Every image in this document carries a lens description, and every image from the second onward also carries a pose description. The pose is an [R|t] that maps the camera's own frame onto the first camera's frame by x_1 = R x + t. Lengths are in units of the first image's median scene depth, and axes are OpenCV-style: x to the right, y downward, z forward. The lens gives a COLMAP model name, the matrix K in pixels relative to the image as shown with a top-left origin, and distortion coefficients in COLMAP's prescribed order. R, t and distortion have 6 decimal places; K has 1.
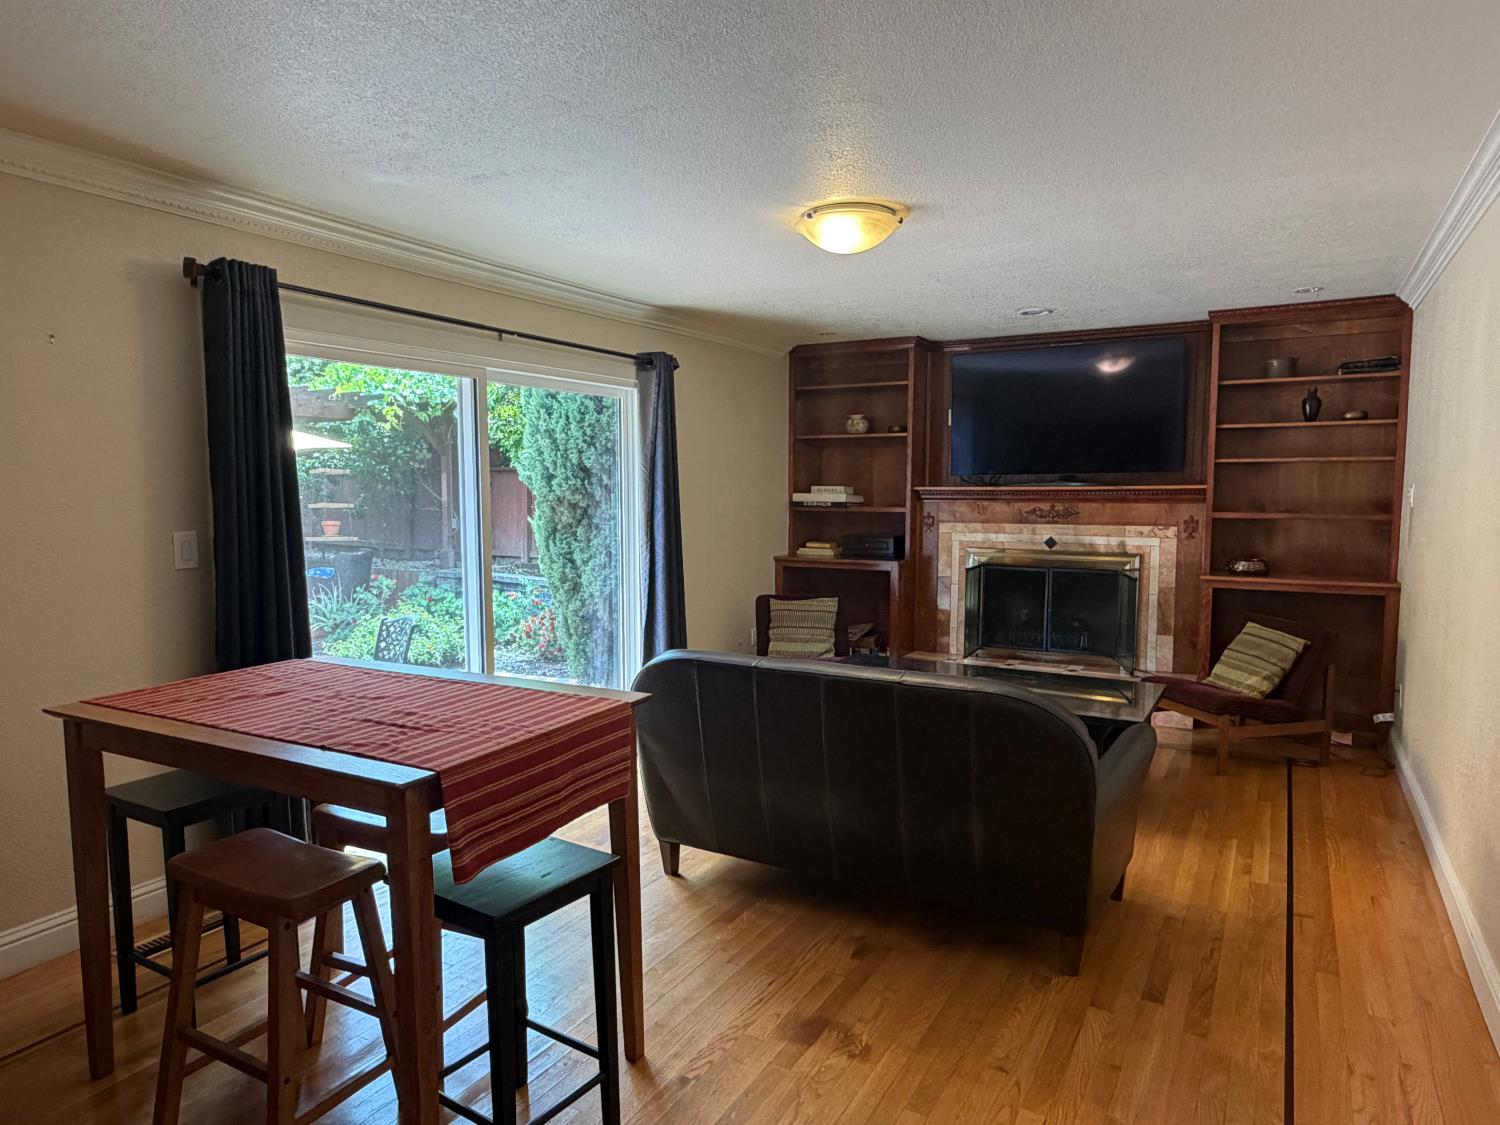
lens RADIAL K [[934.2, 0, 756.3], [0, 934.2, 565.0], [0, 0, 1]] dist [0.003386, 0.004407]
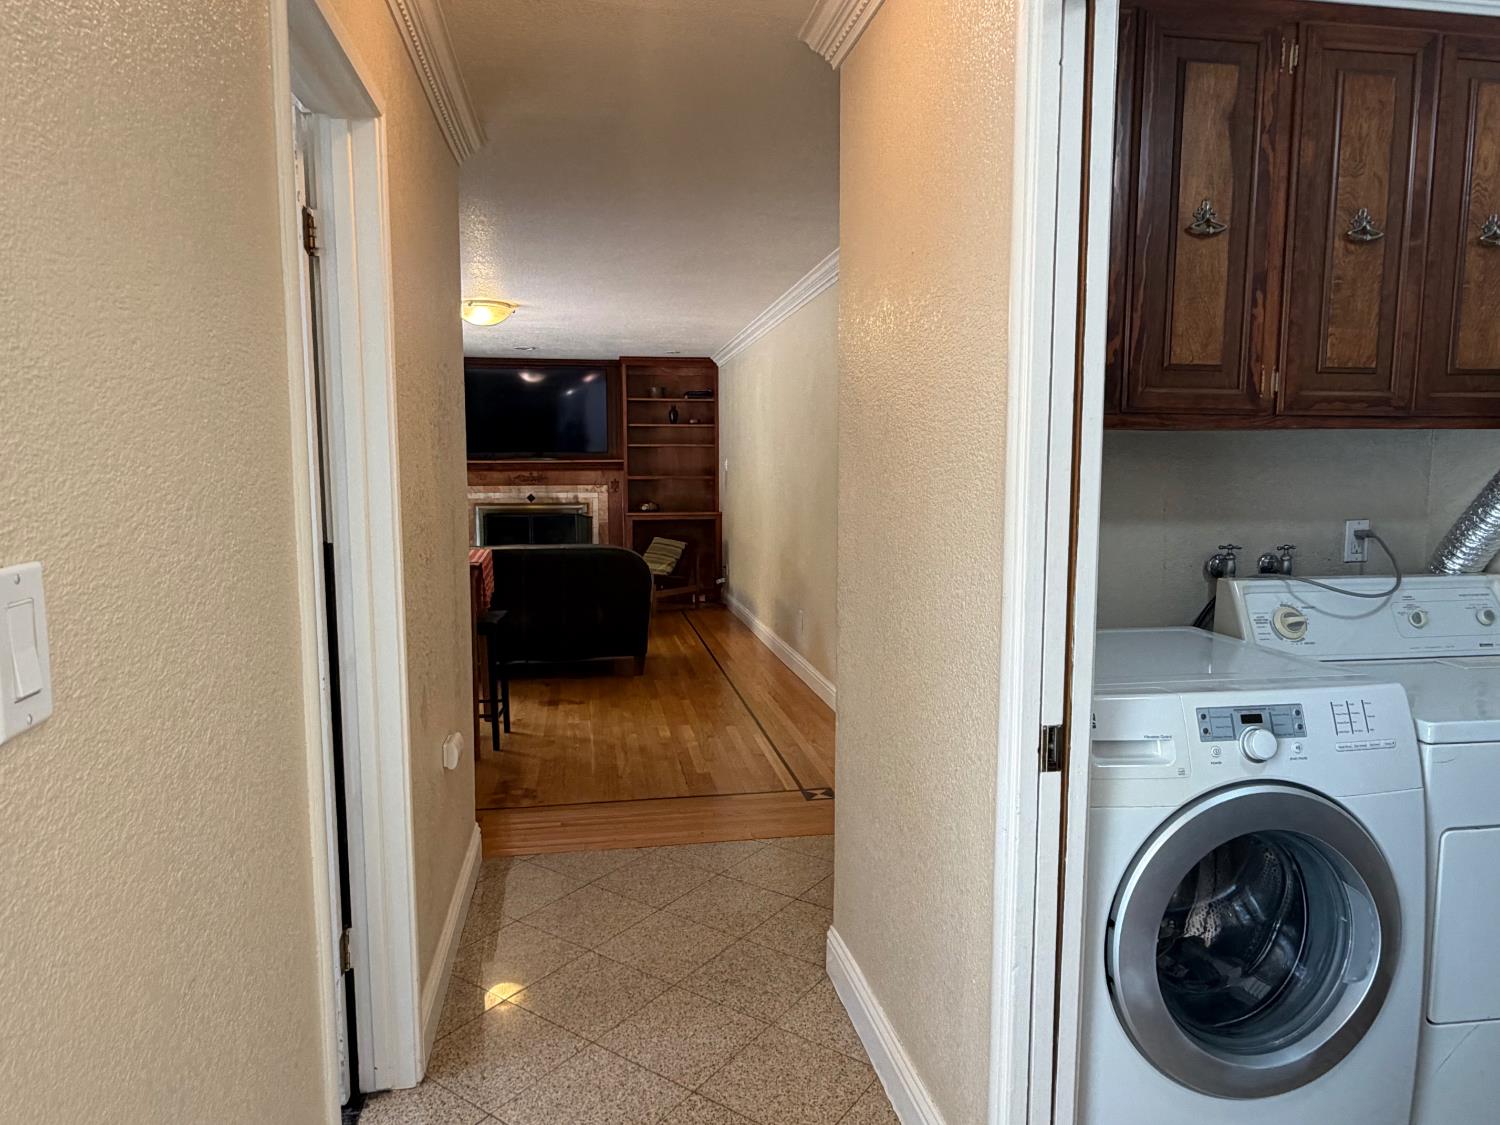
lens RADIAL K [[934.2, 0, 746.9], [0, 934.2, 561.9], [0, 0, 1]] dist [0.003386, 0.004407]
pose [[0.769707, -0.063426, 0.635239, -0.422191], [0.053986, 0.997955, 0.034229, 0.051469], [-0.636111, 0.007947, 0.771557, -0.430159]]
